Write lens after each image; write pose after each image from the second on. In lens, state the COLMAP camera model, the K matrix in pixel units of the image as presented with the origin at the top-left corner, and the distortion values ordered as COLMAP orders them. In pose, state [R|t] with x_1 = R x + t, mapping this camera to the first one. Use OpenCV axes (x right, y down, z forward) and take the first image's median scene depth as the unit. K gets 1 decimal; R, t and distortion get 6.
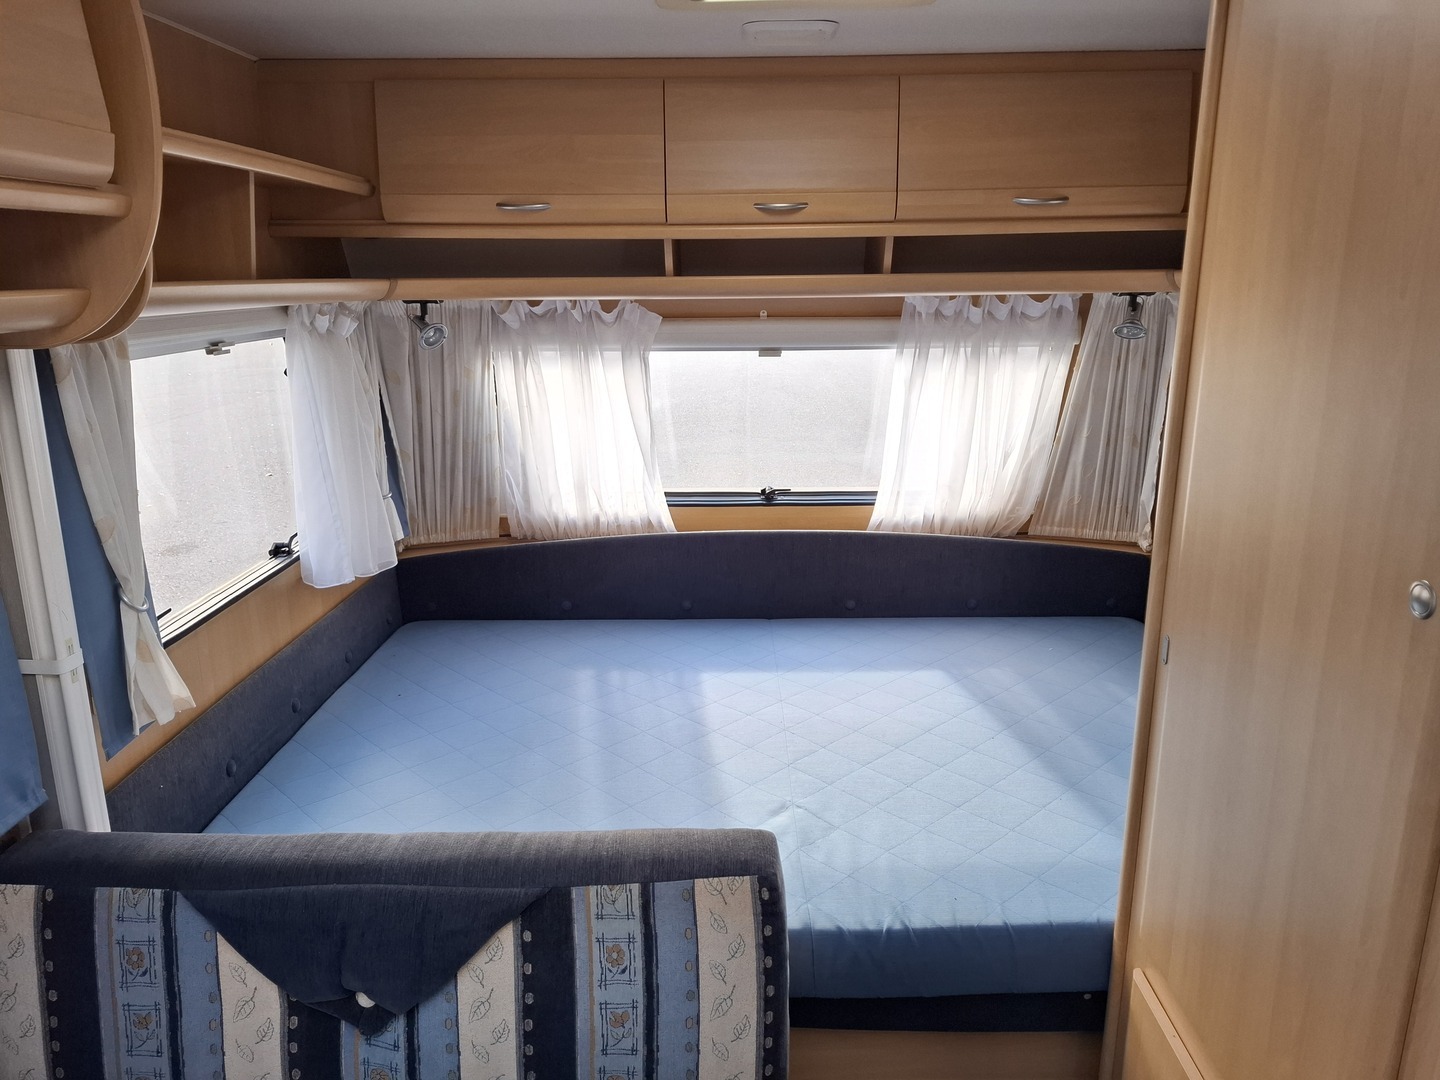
lens RADIAL K [[1002.2, 0, 720.0], [0, 1002.2, 540.0], [0, 0, 1]] dist [0.071798, -0.057855]
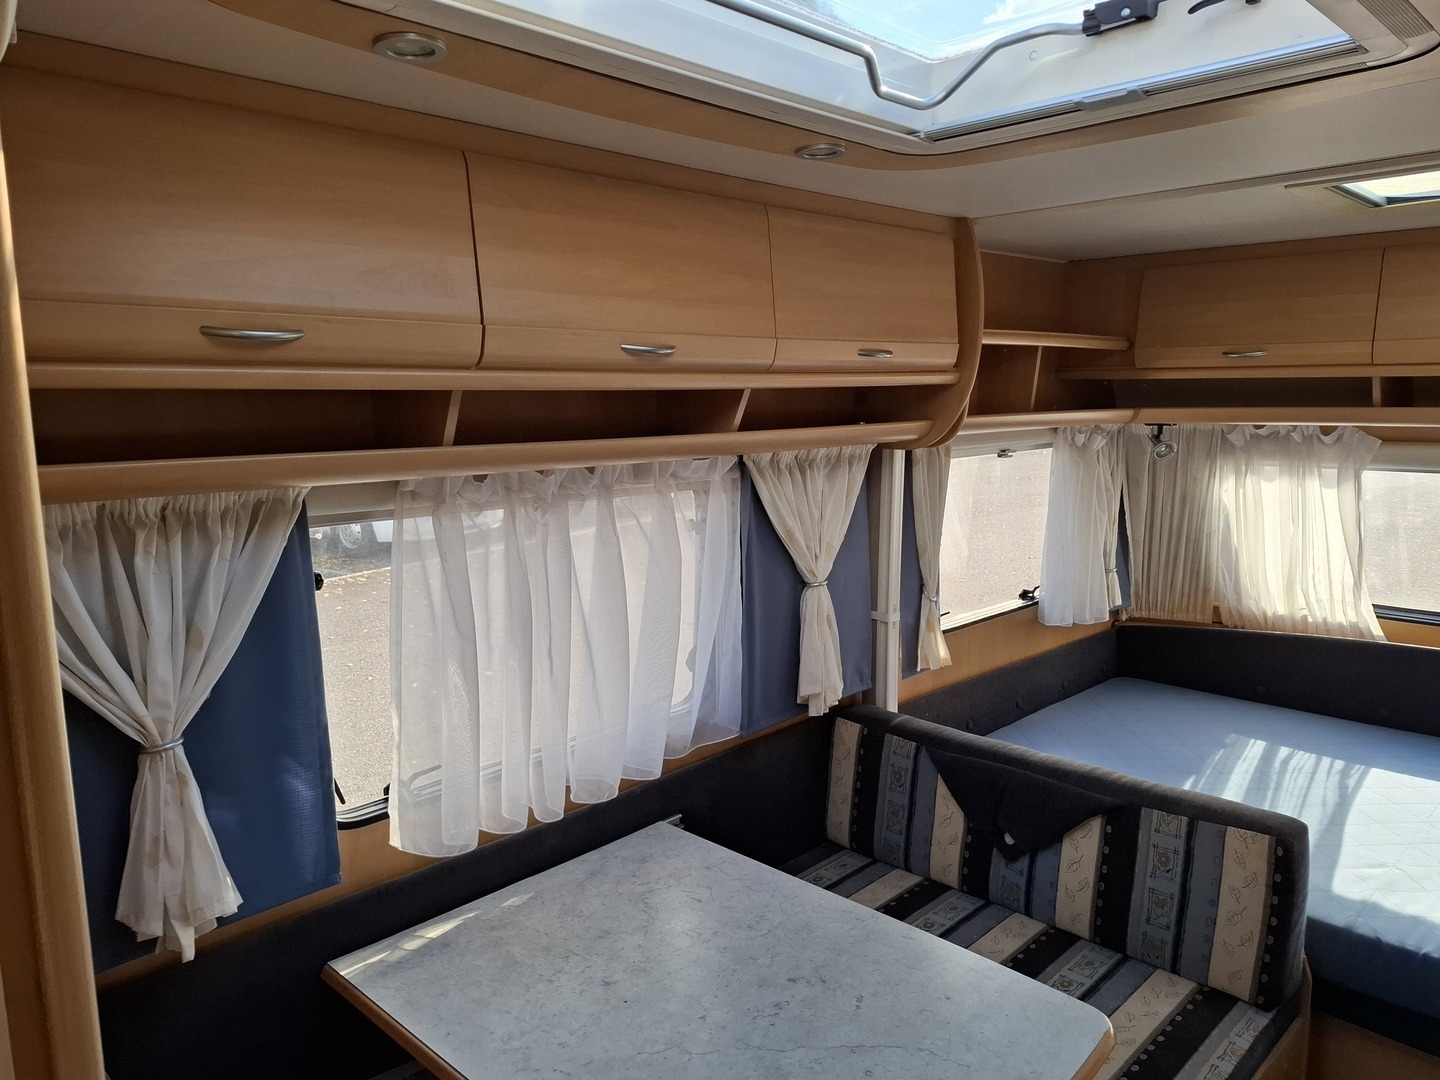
lens RADIAL K [[1021.4, 0, 720.0], [0, 1021.4, 540.0], [0, 0, 1]] dist [0.060075, -0.162541]
pose [[0.721878, 0.096888, -0.685204, 0.267004], [-0.171747, 0.984255, -0.041766, 0.077828], [0.670369, 0.147832, 0.727153, -0.392939]]
